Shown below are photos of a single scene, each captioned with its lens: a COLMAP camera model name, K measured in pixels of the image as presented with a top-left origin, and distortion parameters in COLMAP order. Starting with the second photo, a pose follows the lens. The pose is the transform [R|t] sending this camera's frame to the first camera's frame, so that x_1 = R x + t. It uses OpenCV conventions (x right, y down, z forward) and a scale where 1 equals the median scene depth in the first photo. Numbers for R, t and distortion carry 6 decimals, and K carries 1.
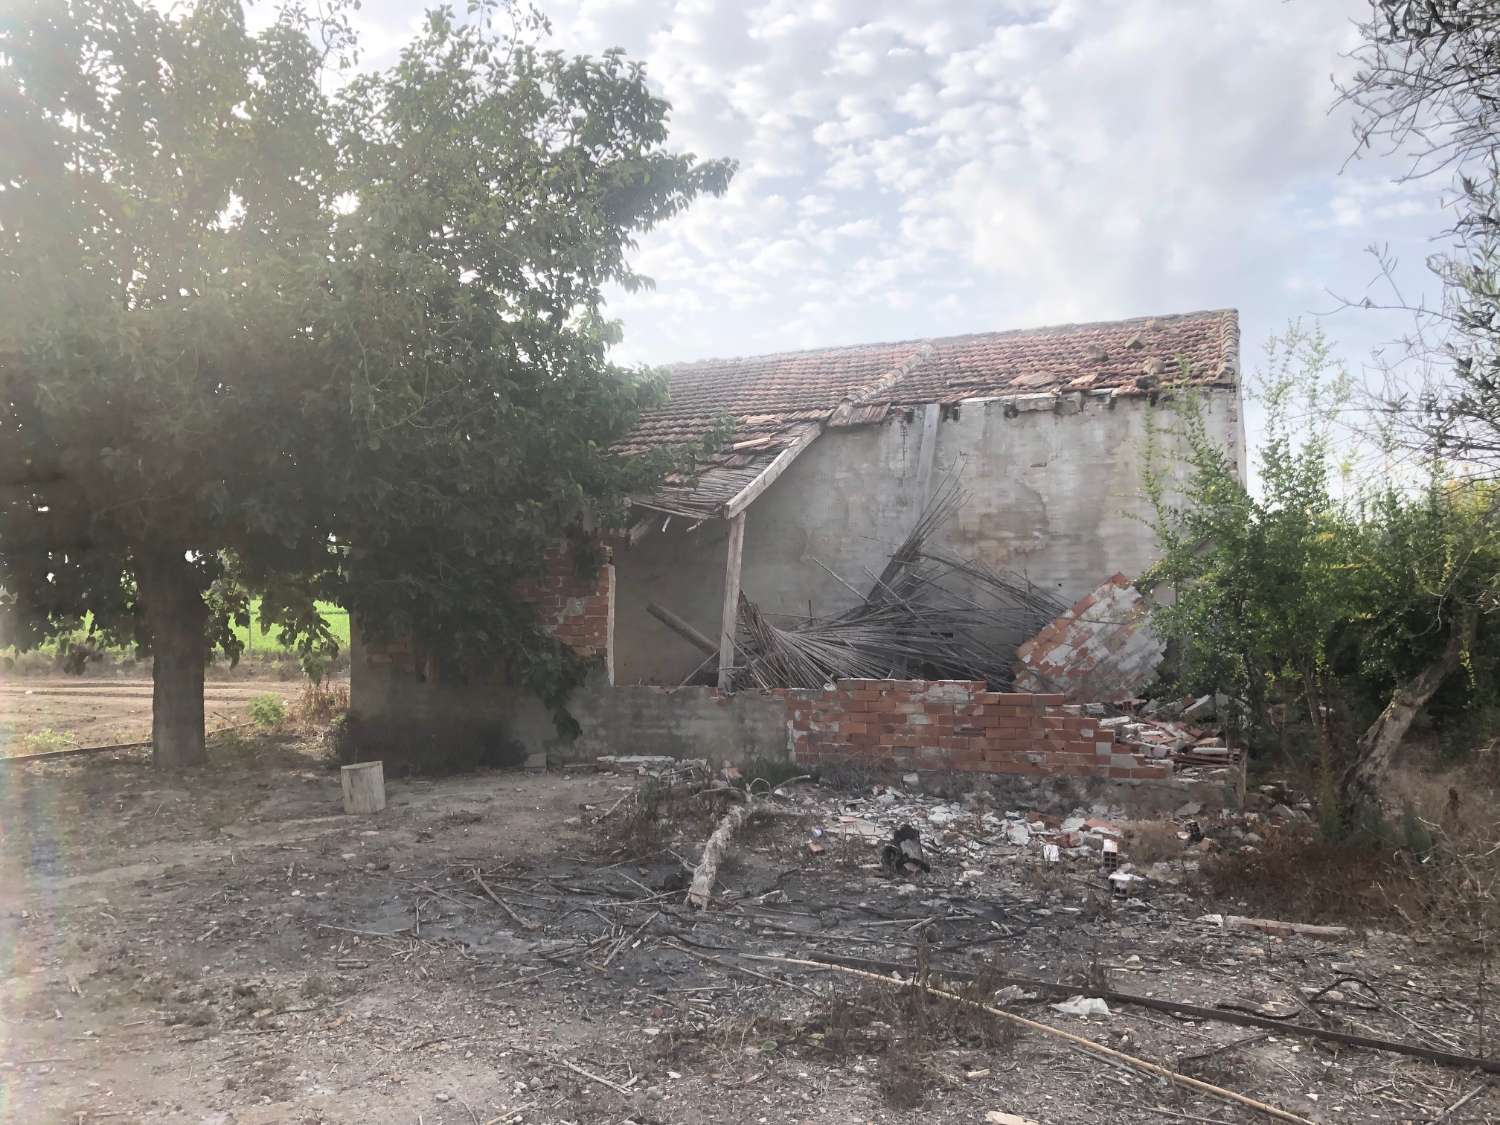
lens RADIAL K [[1202.0, 0, 749.4], [0, 1202.0, 573.3], [0, 0, 1]] dist [-0.023481, -0.005468]
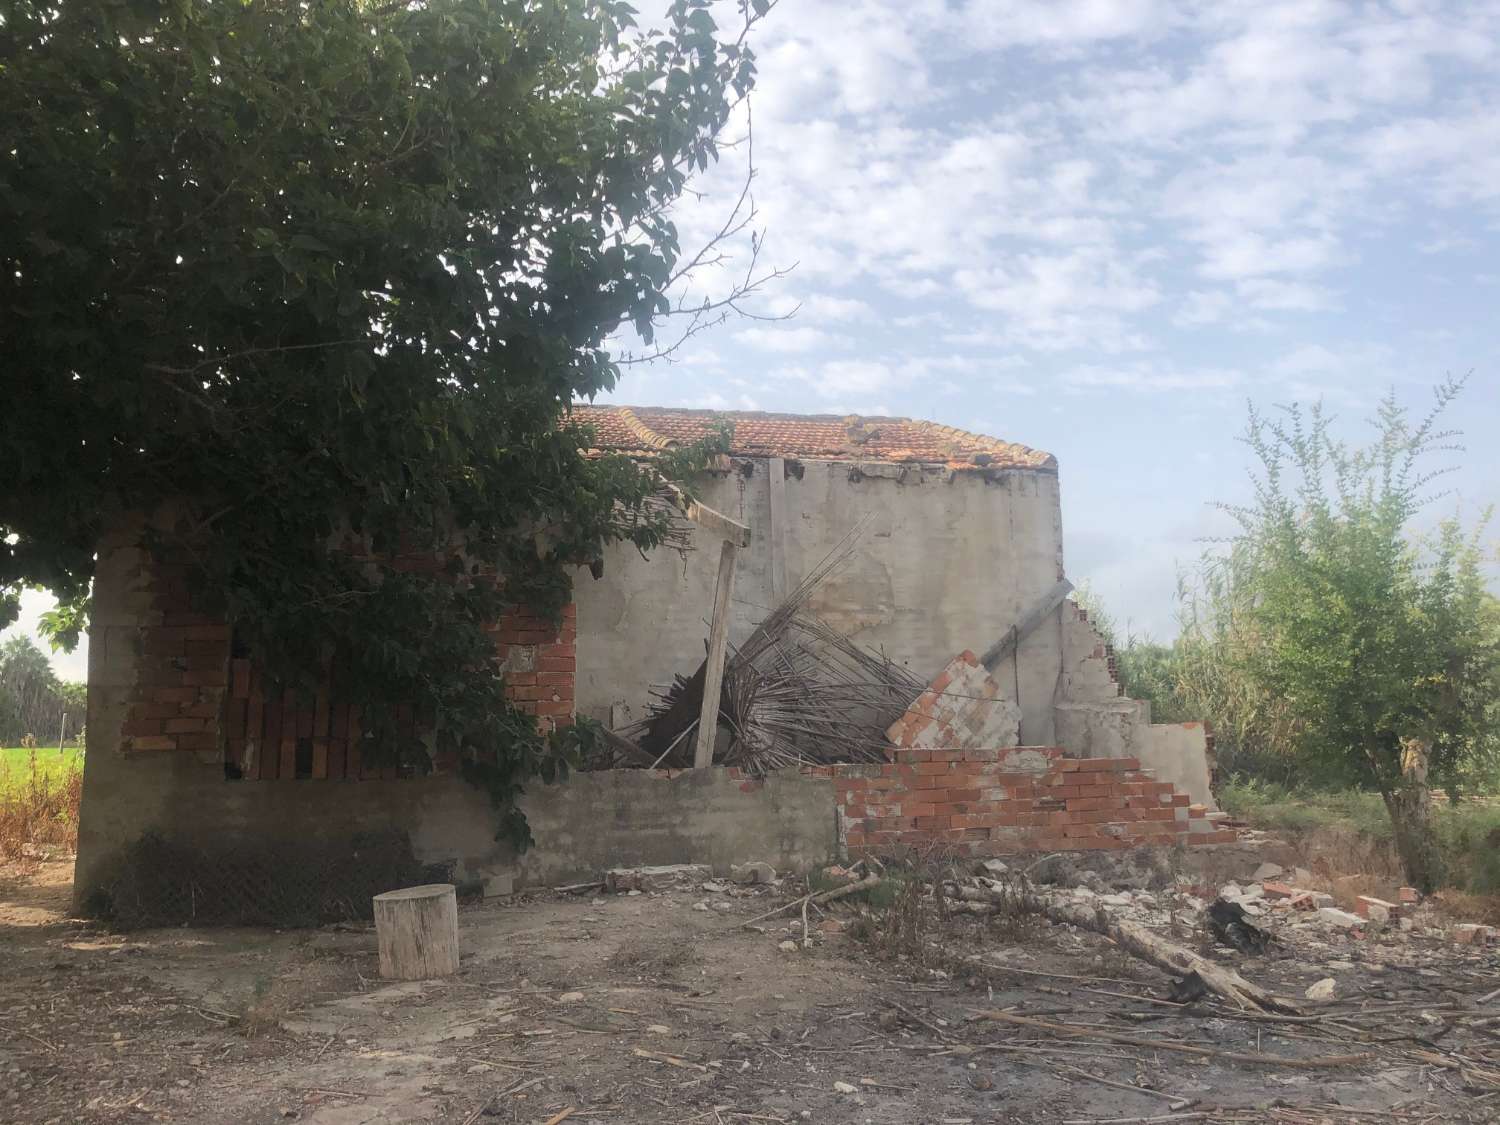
lens RADIAL K [[1202.0, 0, 748.5], [0, 1202.0, 552.3], [0, 0, 1]] dist [-0.023481, -0.005468]
pose [[0.812618, 0.083386, 0.576800, -0.404477], [-0.003281, 0.990350, -0.138548, 0.056662], [-0.582787, 0.110694, 0.805050, 0.321805]]
